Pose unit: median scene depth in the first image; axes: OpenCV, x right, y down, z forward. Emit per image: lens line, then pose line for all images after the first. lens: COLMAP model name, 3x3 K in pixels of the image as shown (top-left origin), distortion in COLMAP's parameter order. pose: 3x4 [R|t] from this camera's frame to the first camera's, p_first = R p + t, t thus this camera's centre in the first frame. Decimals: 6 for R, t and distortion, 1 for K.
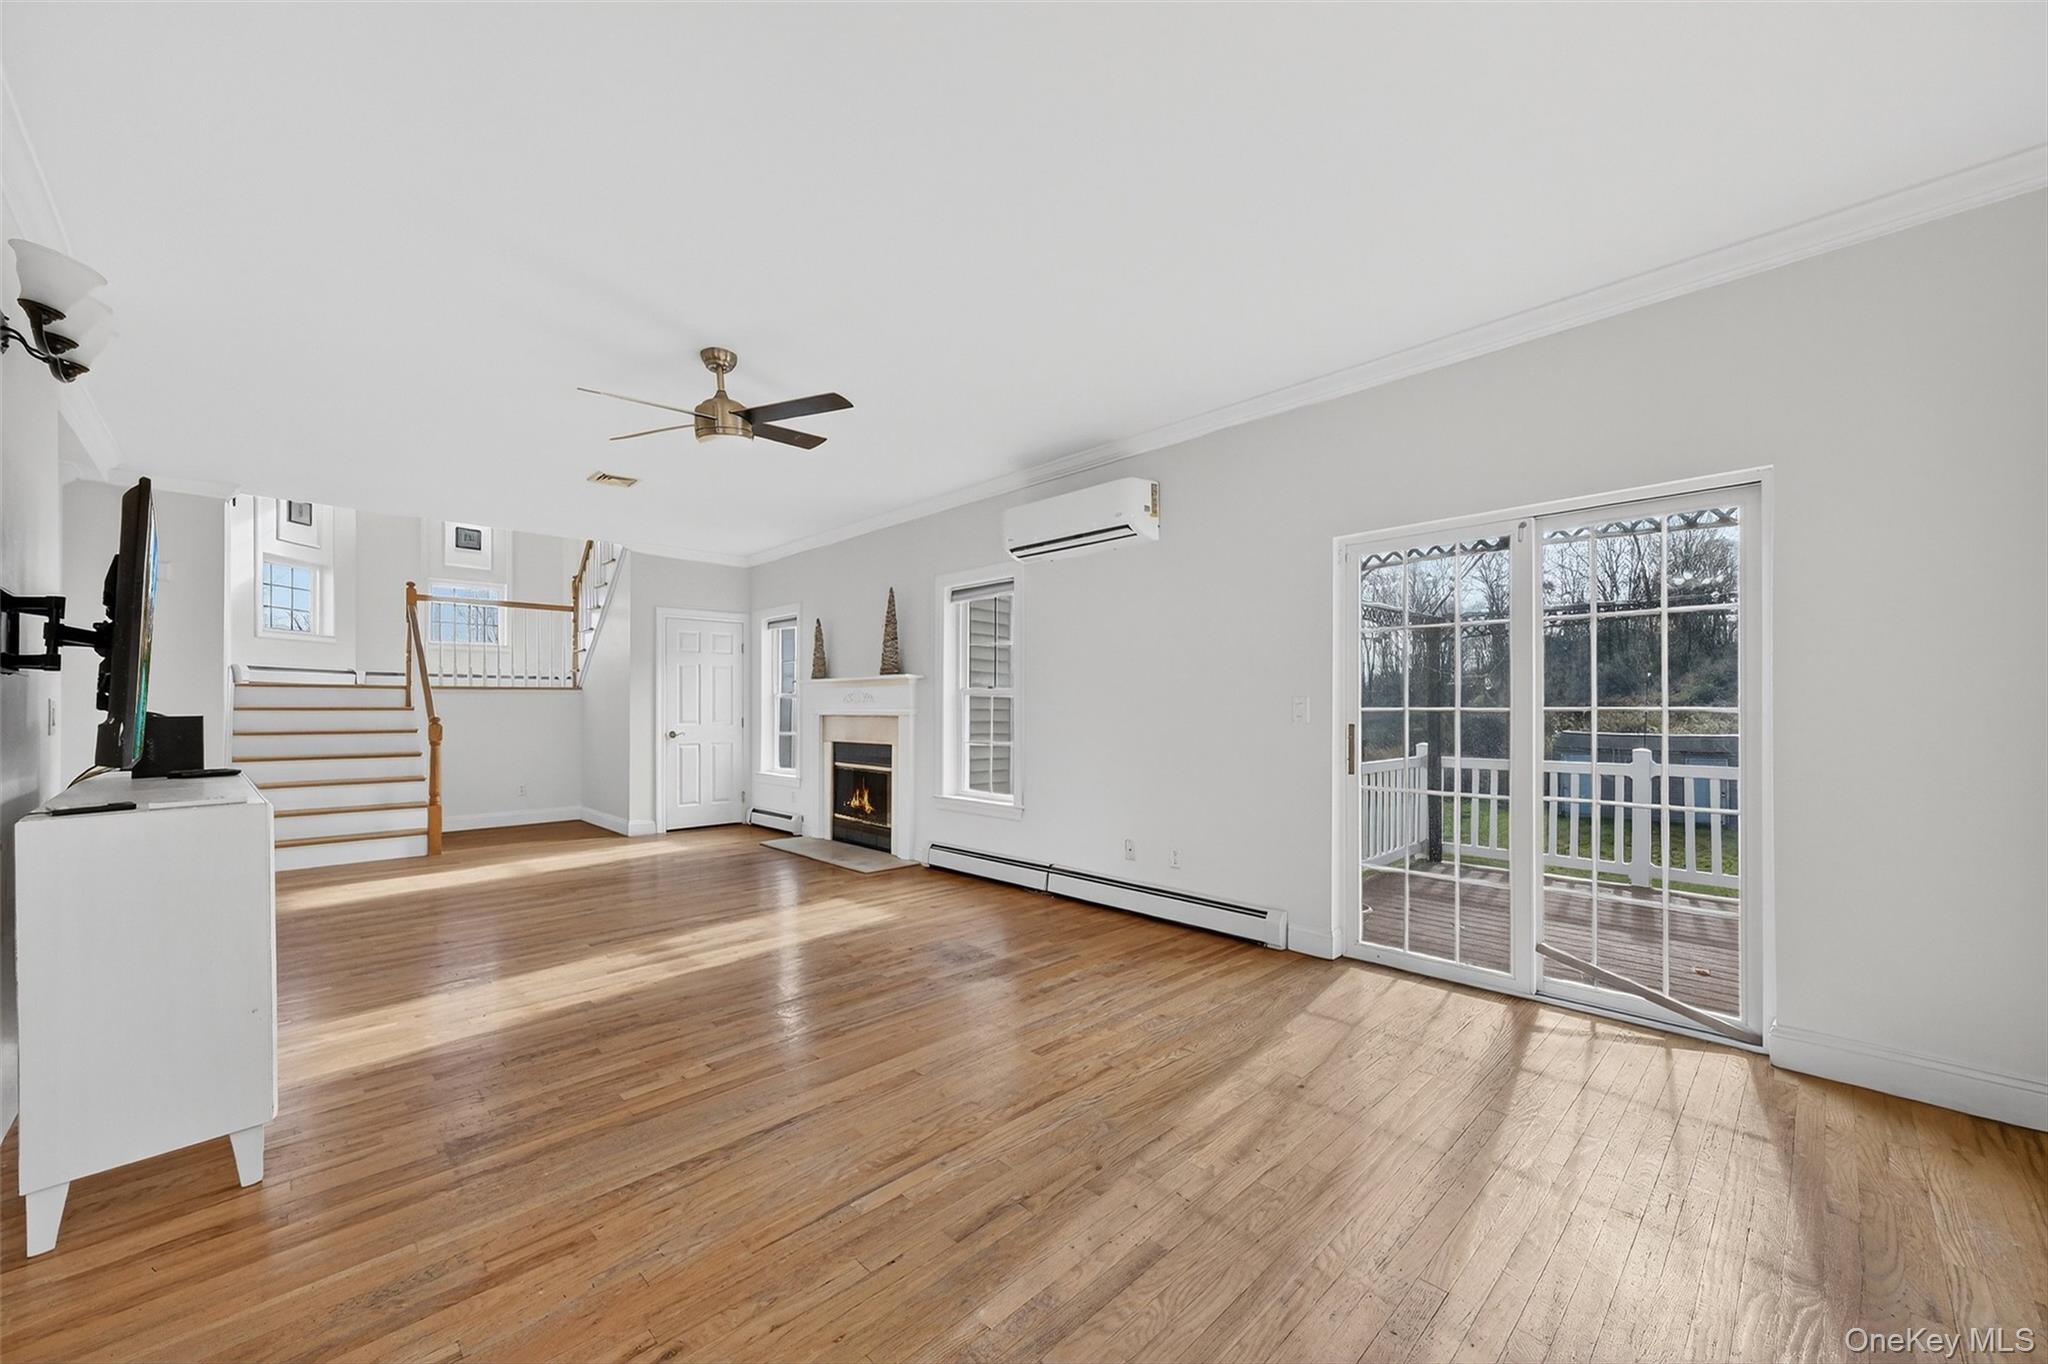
lens RADIAL K [[796.3, 0, 1030.7], [0, 796.3, 713.4], [0, 0, 1]] dist [-0.000008, 0.000434]
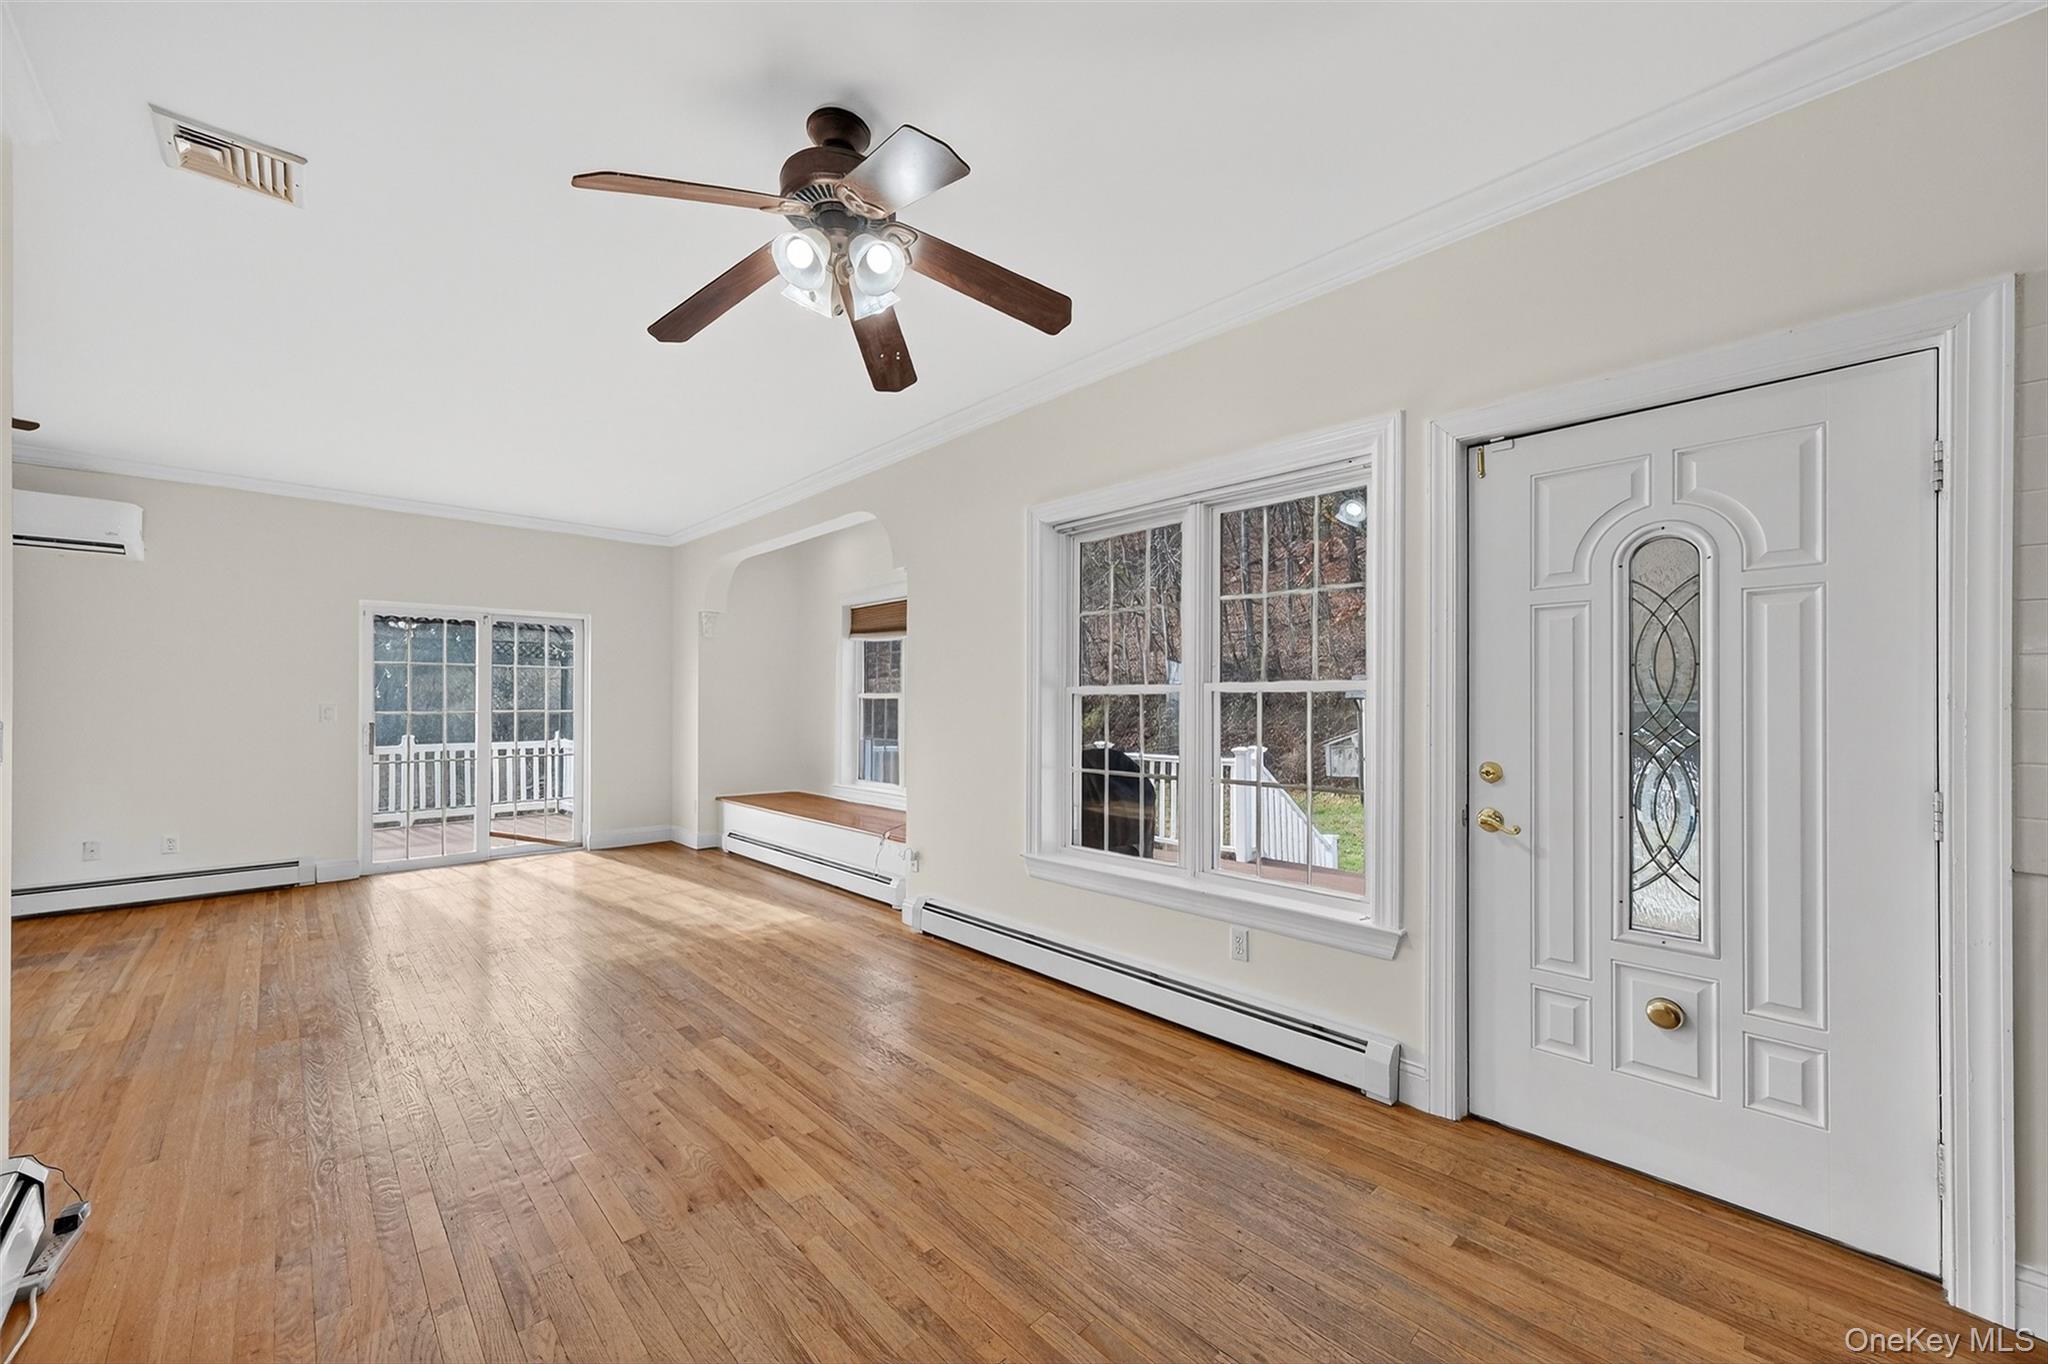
lens RADIAL K [[796.3, 0, 1033.4], [0, 796.3, 695.5], [0, 0, 1]] dist [-0.000008, 0.000434]
pose [[0.016957, 0.010238, 0.999804, -1.069494], [-0.005869, 0.999931, -0.010139, -0.030871], [-0.999839, -0.005696, 0.017016, -0.296702]]
